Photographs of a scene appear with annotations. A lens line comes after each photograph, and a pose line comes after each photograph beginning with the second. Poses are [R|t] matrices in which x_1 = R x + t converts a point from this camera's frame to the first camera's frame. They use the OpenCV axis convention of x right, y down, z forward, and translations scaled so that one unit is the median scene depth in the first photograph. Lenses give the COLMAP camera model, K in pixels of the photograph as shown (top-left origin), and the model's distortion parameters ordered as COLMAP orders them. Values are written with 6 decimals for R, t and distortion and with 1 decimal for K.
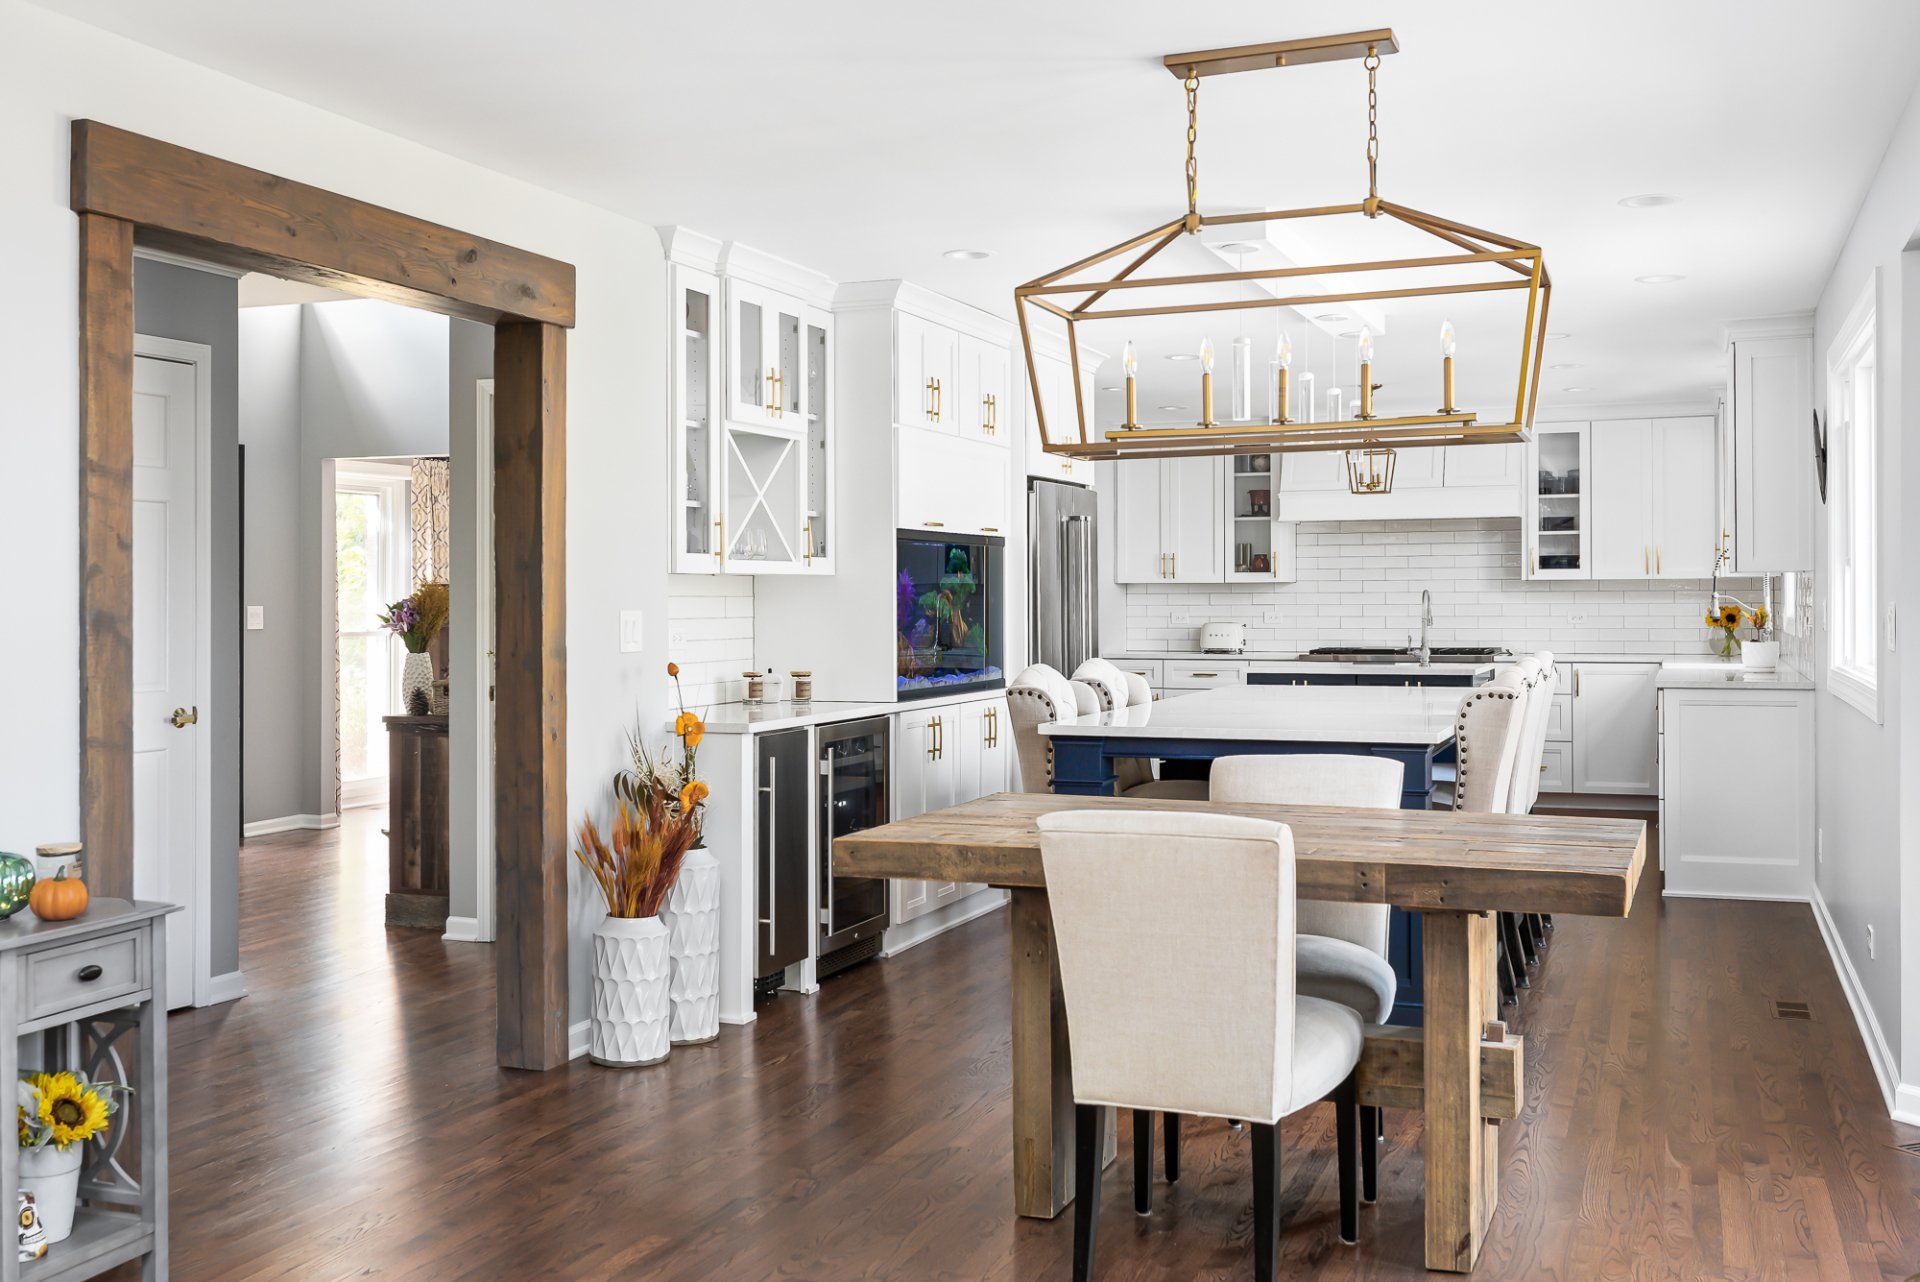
lens RADIAL K [[1959.7, 0, 997.4], [0, 1959.7, 564.8], [0, 0, 1]] dist [-0.008674, 0.000000]
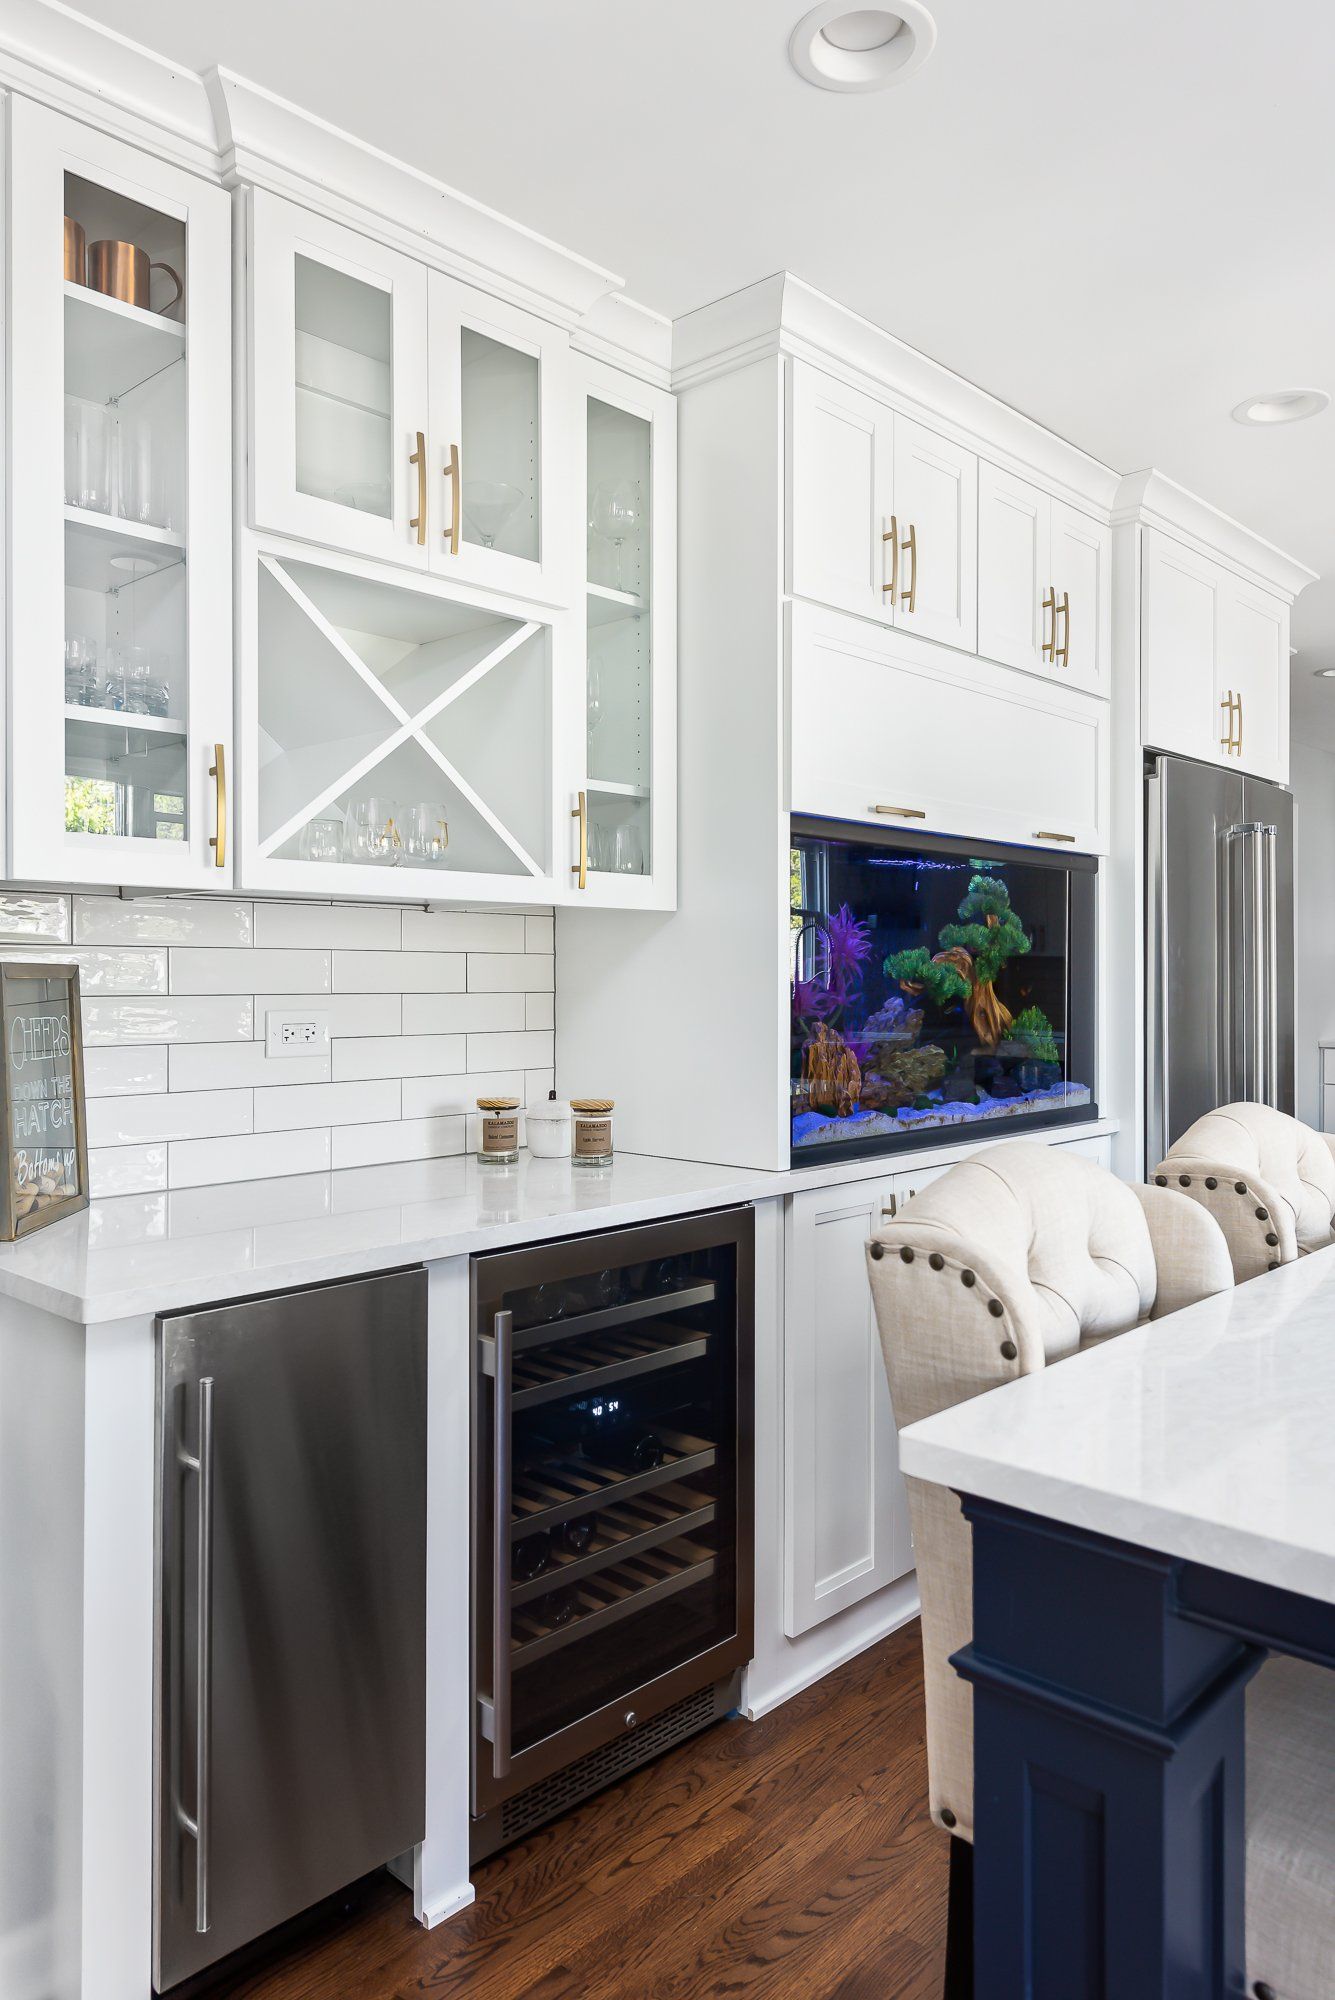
lens RADIAL K [[1424.7, 0, 665.1], [0, 1424.7, 962.7], [0, 0, 1]] dist [0.018801, -0.008421]
pose [[0.920440, 0.006866, -0.390824, 0.059105], [-0.002417, 0.999927, 0.011875, 0.014486], [0.390877, -0.009985, 0.920389, 0.668854]]
